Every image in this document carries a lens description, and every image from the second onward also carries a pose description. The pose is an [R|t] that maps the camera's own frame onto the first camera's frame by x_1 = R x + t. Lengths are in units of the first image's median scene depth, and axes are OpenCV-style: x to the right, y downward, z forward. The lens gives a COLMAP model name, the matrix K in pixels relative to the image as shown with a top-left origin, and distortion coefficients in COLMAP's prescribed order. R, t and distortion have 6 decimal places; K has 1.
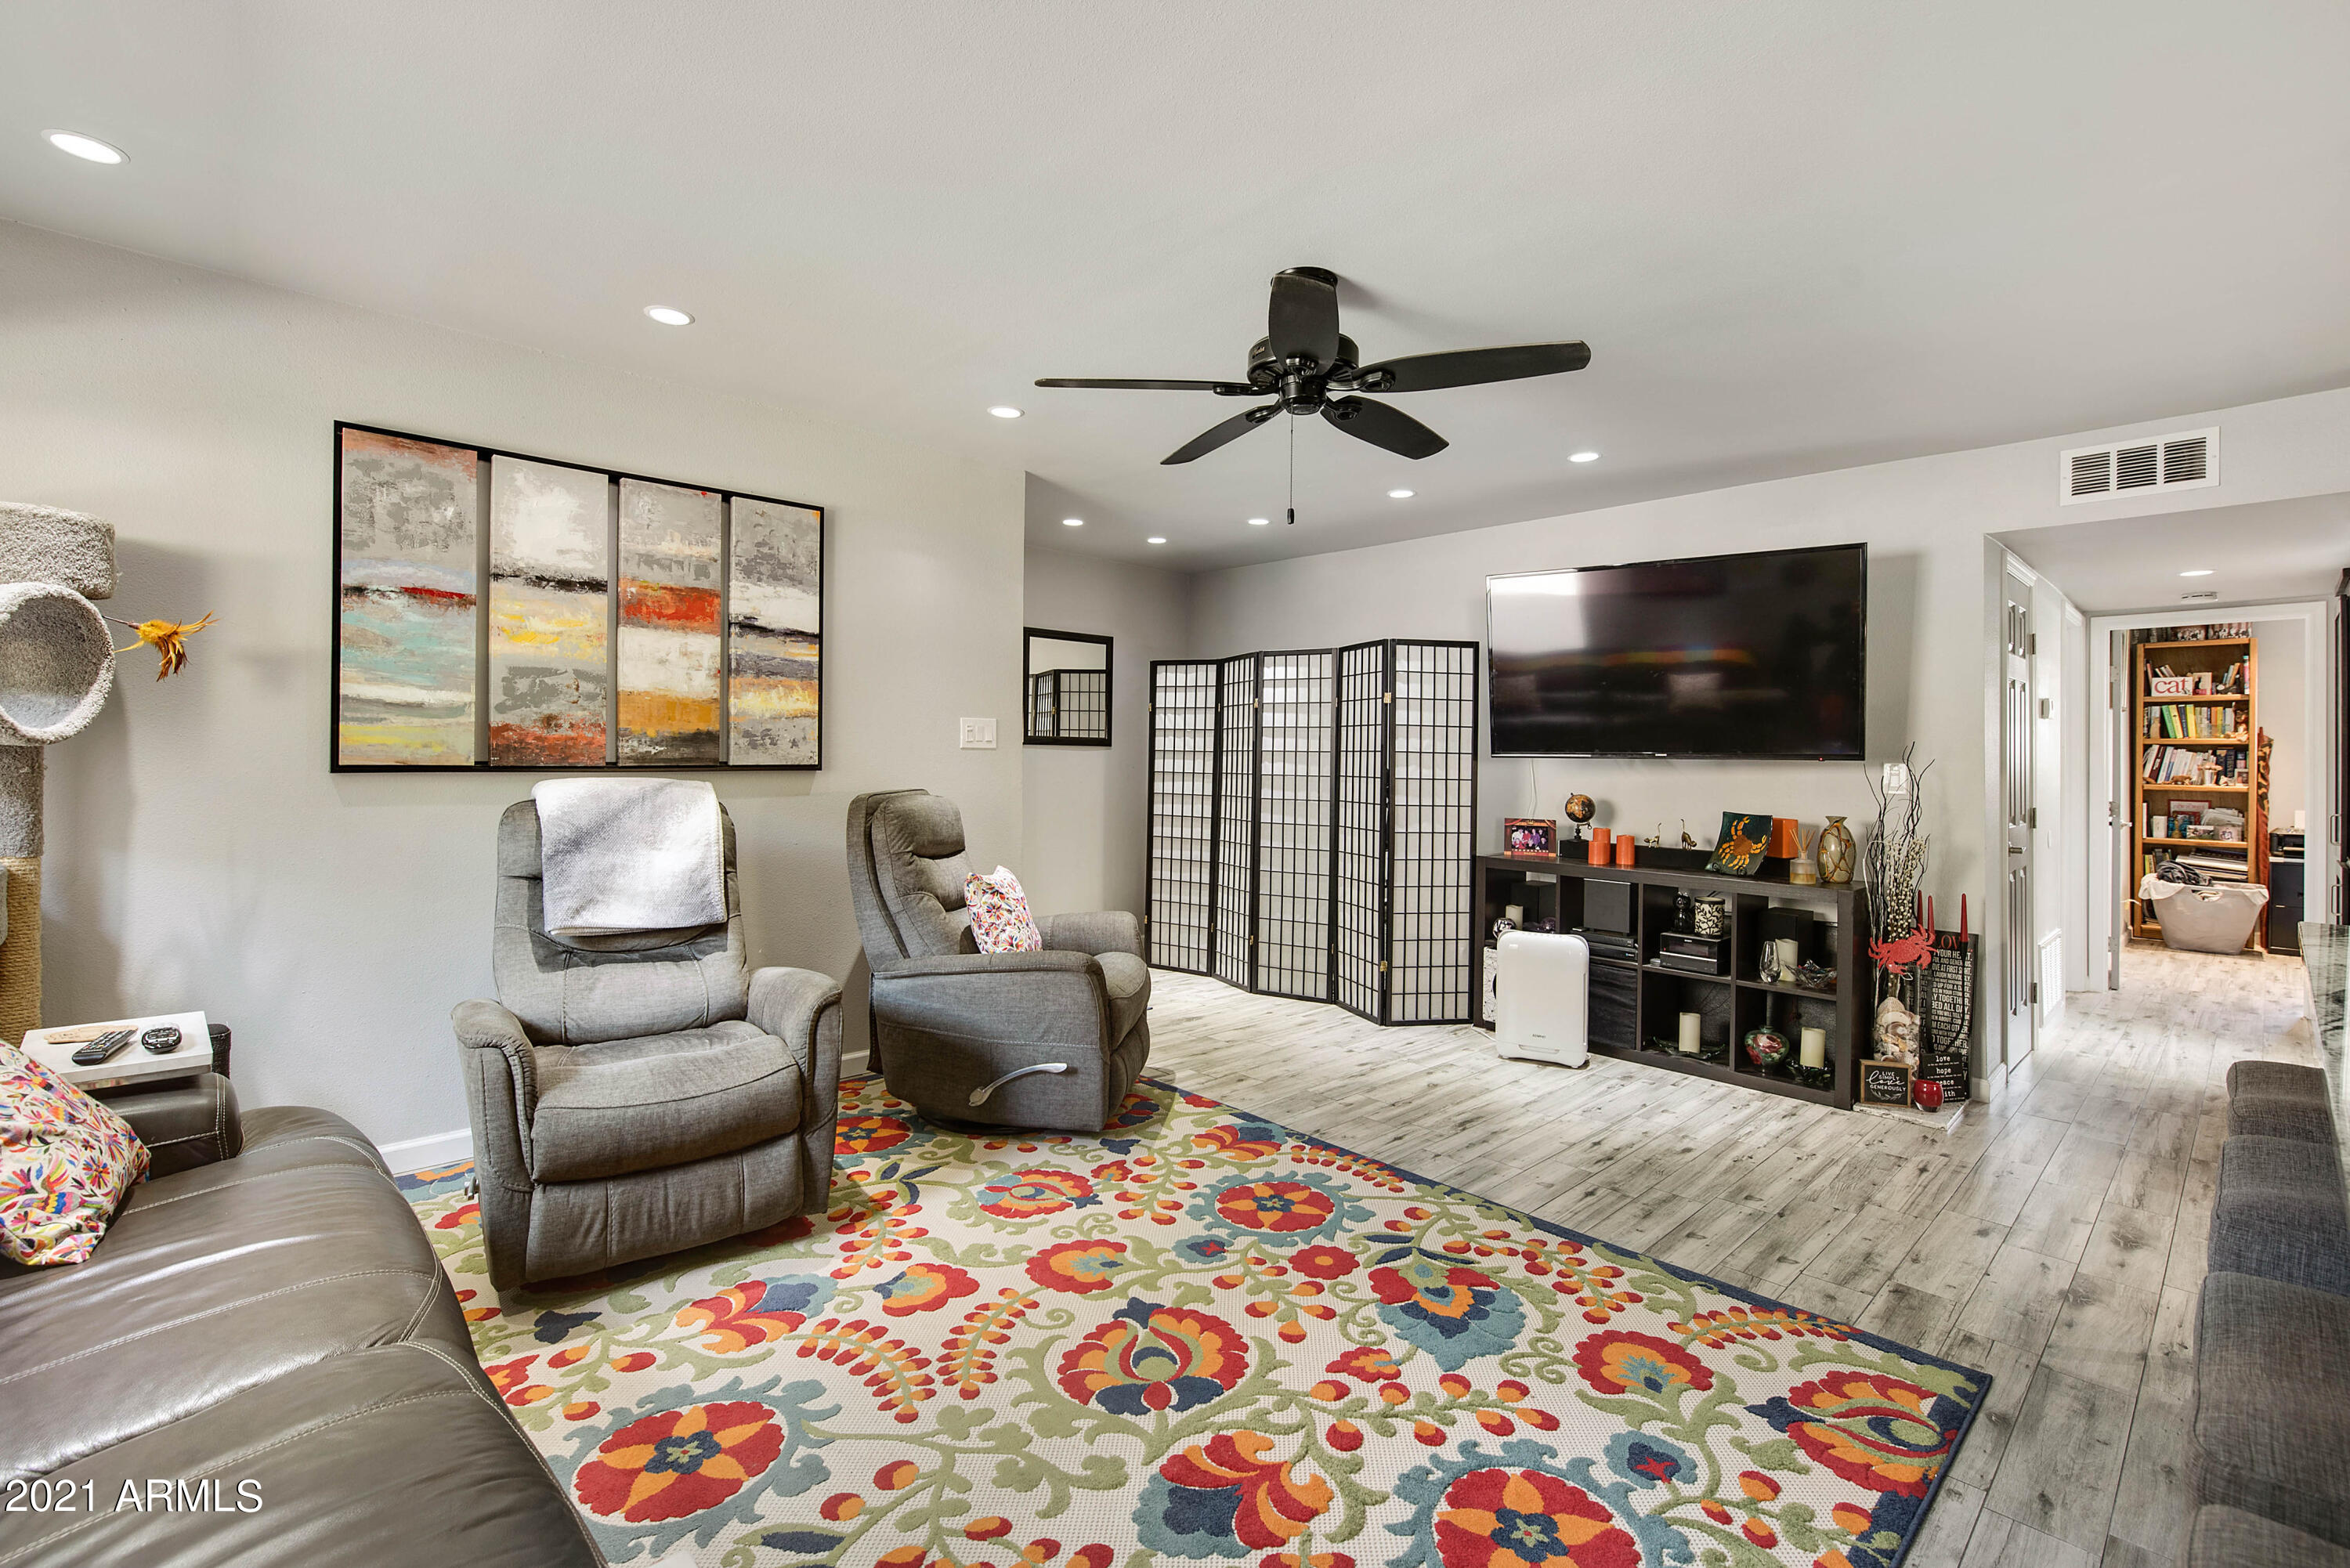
lens RADIAL K [[1033.0, 0, 1175.9], [0, 1033.0, 750.1], [0, 0, 1]] dist [0.001597, -0.000259]
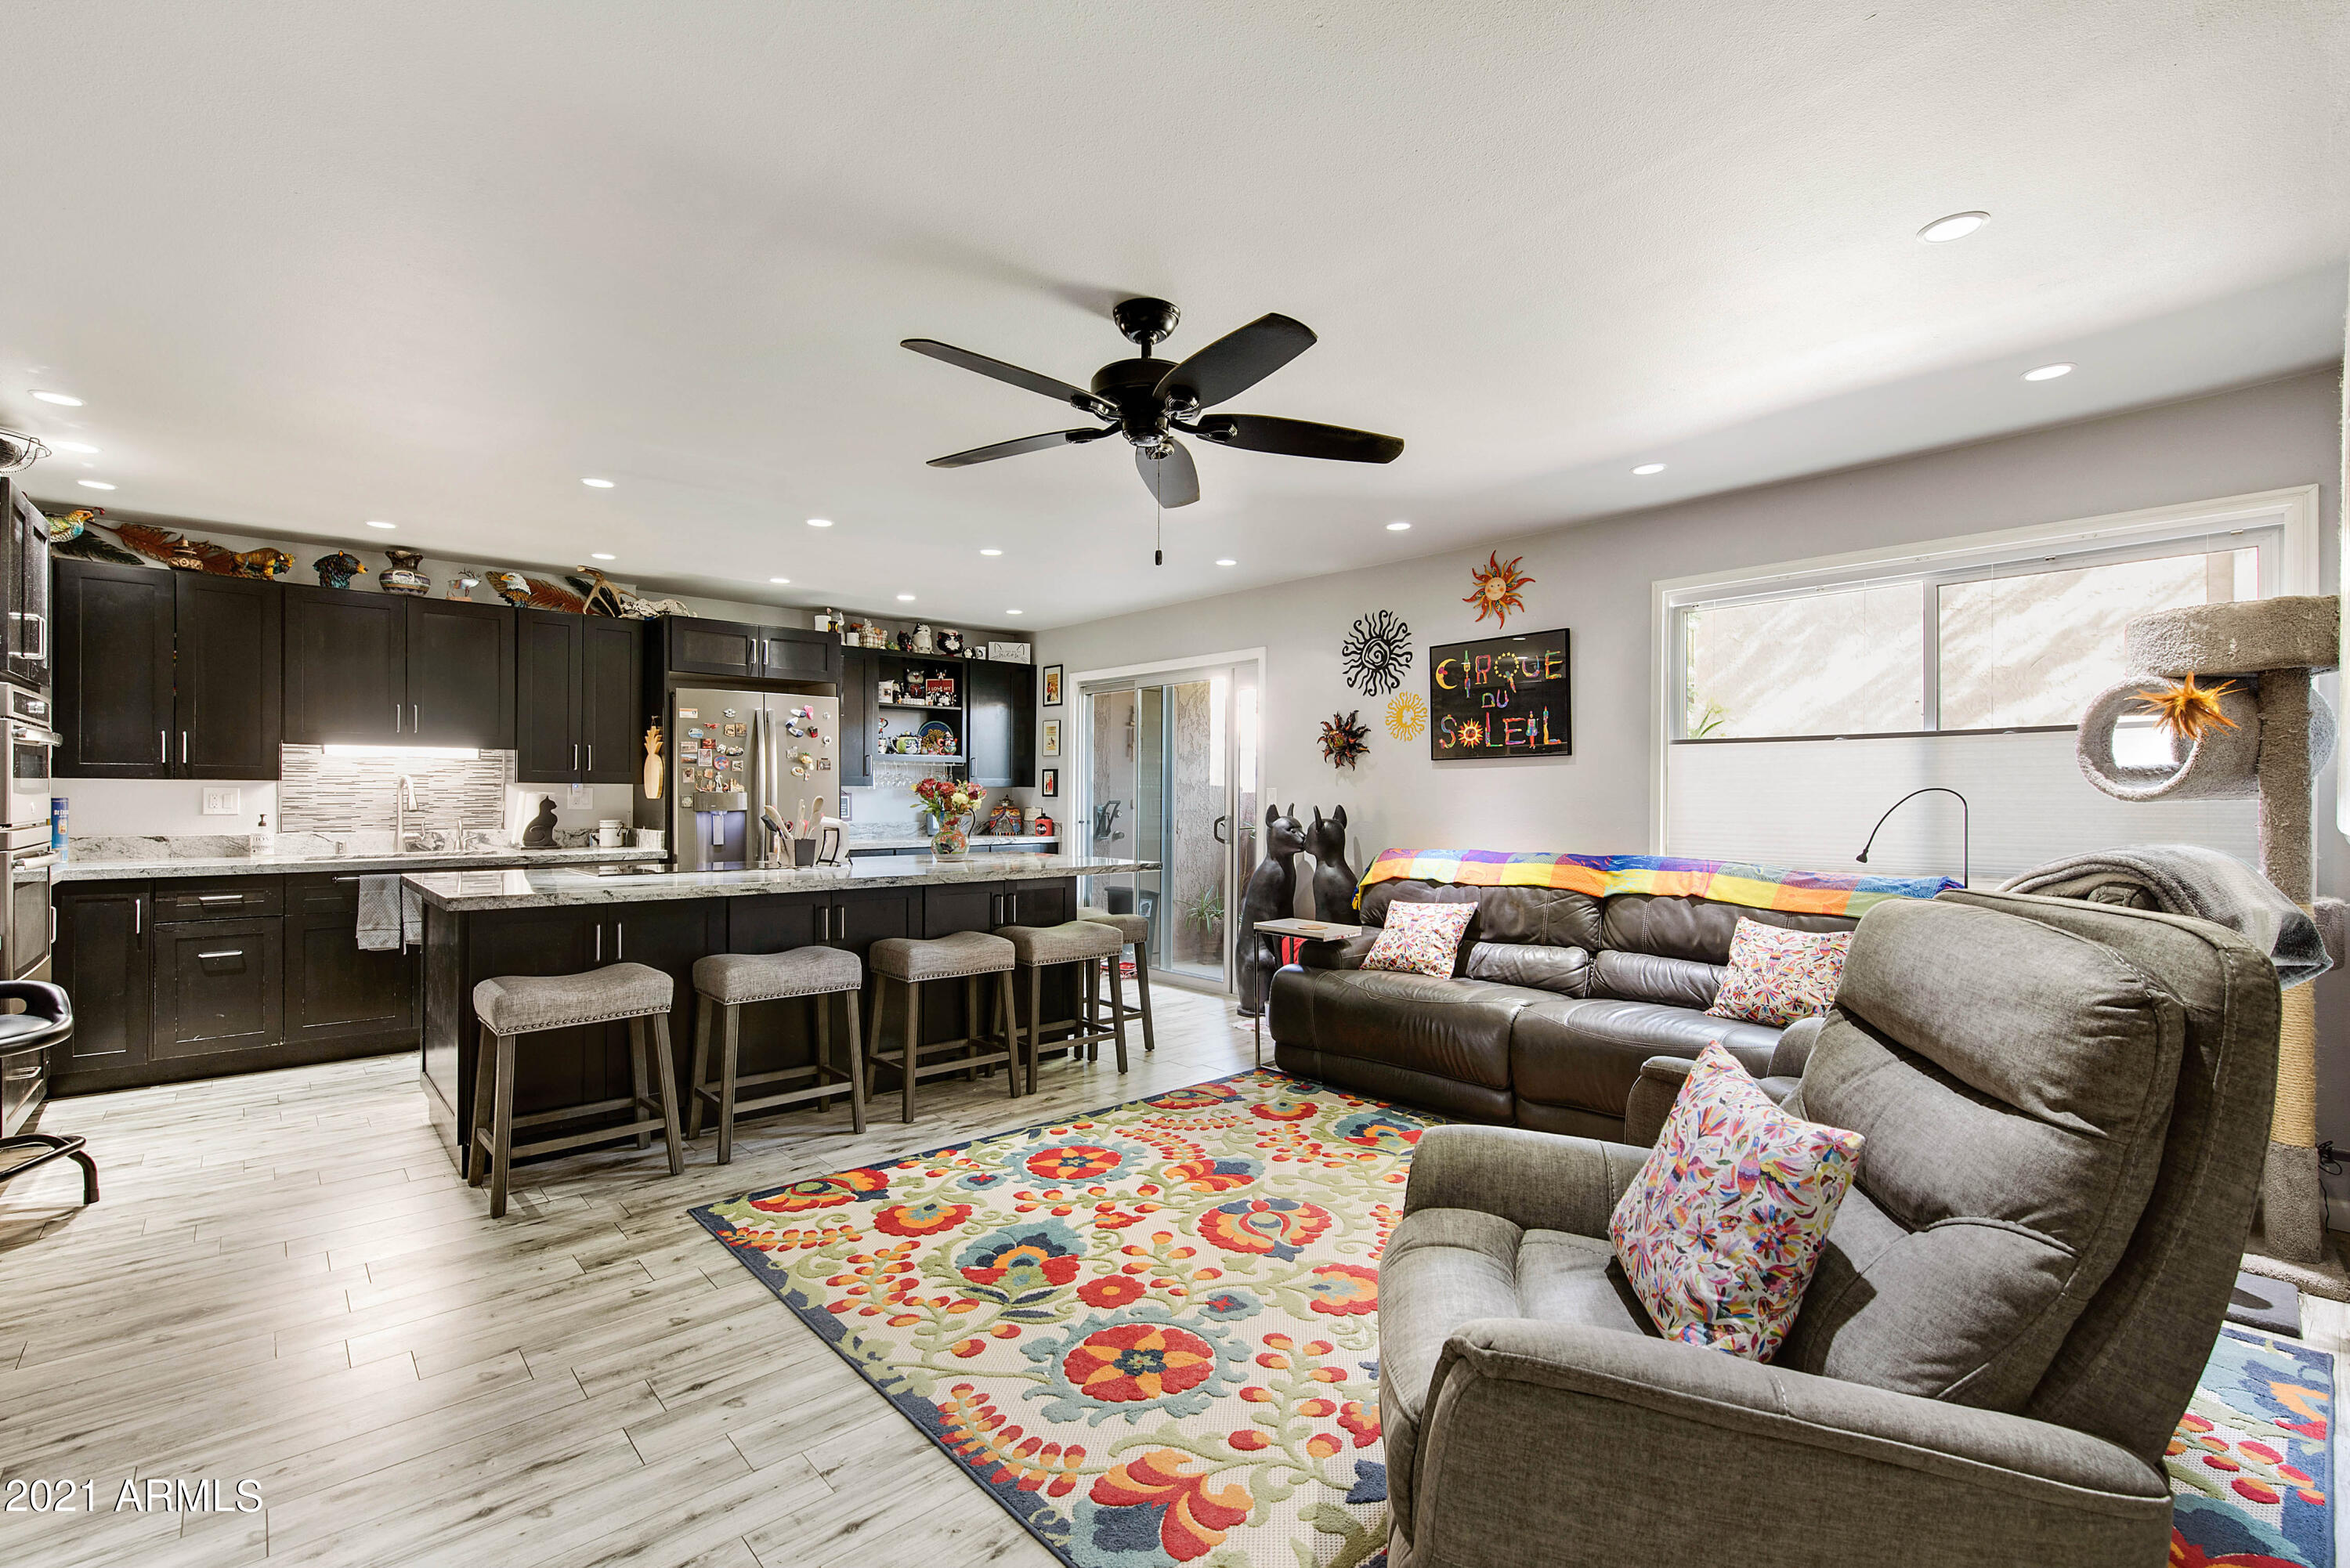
lens RADIAL K [[1034.4, 0, 1175.0], [0, 1034.4, 784.0], [0, 0, 1]] dist [0.000915, 0.000029]
pose [[-0.999454, -0.018611, 0.027287, 0.044869], [-0.019003, 0.999719, -0.014189, 0.008528], [-0.027015, -0.014700, -0.999527, 1.450061]]
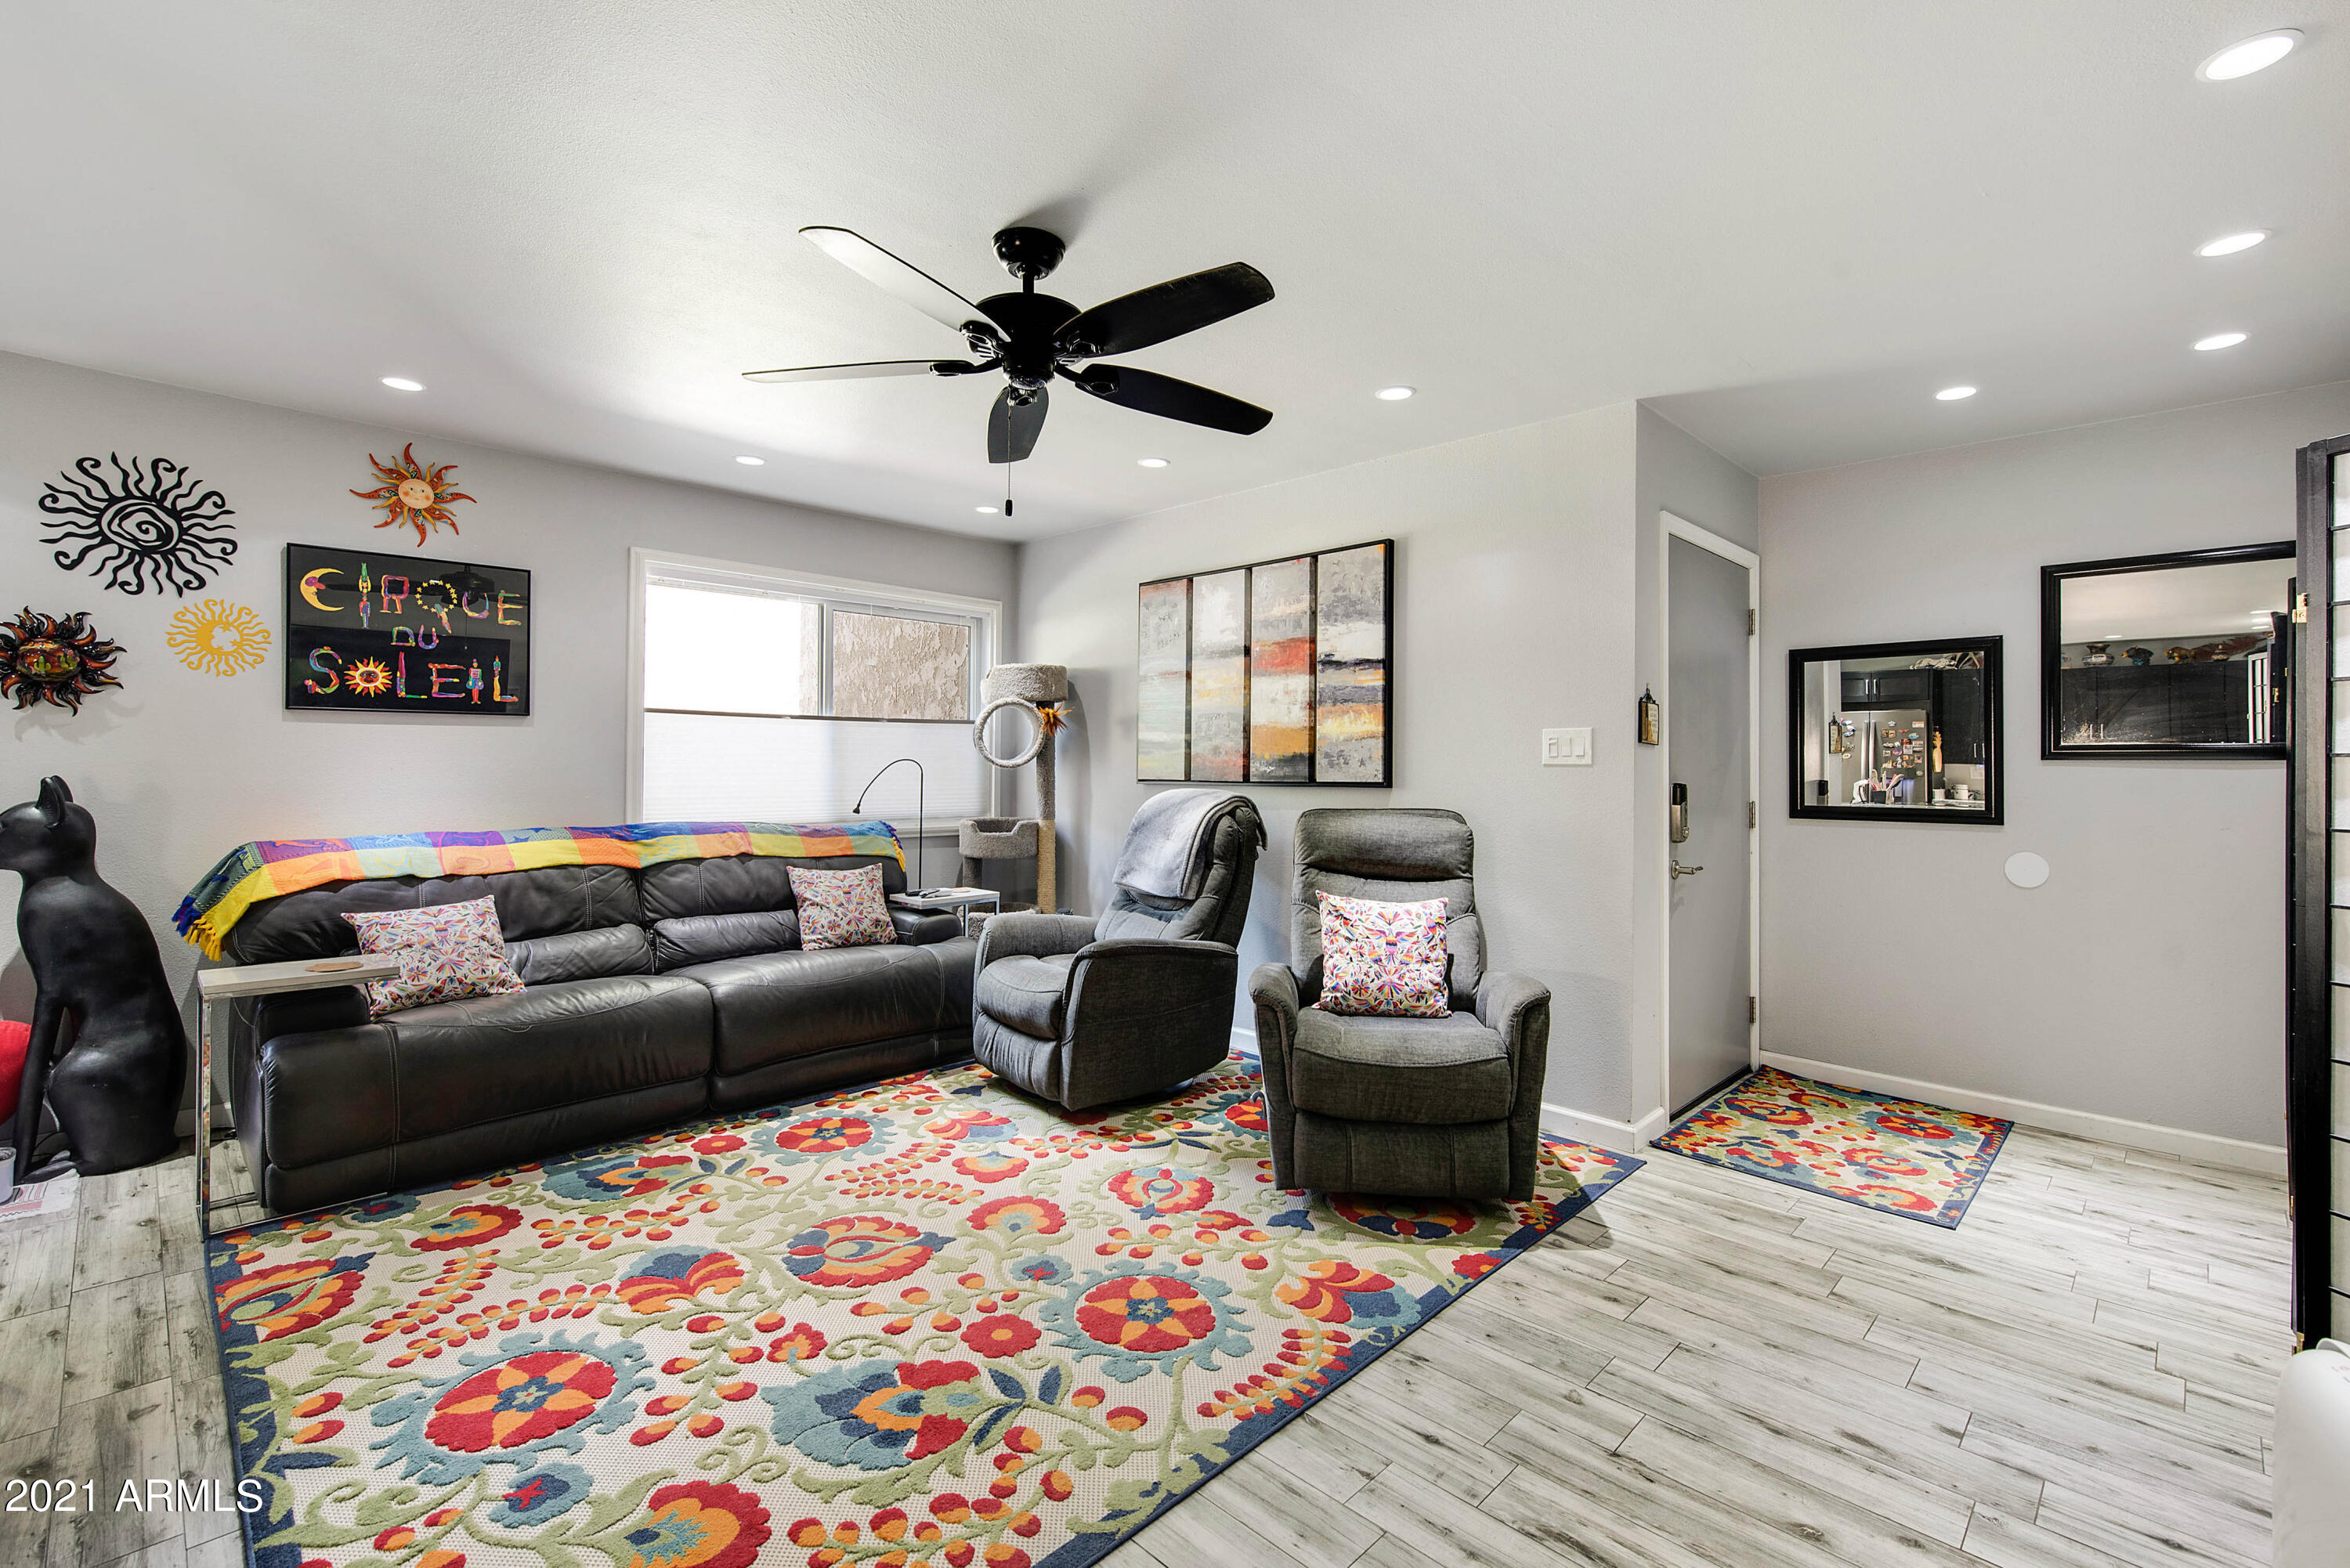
lens RADIAL K [[1033.0, 0, 1175.9], [0, 1033.0, 750.1], [0, 0, 1]] dist [0.001597, -0.000259]
pose [[0.035069, -0.032231, -0.998865, 0.751652], [-0.002704, 0.999473, -0.032346, 0.017154], [0.999381, 0.003835, 0.034964, 0.802212]]
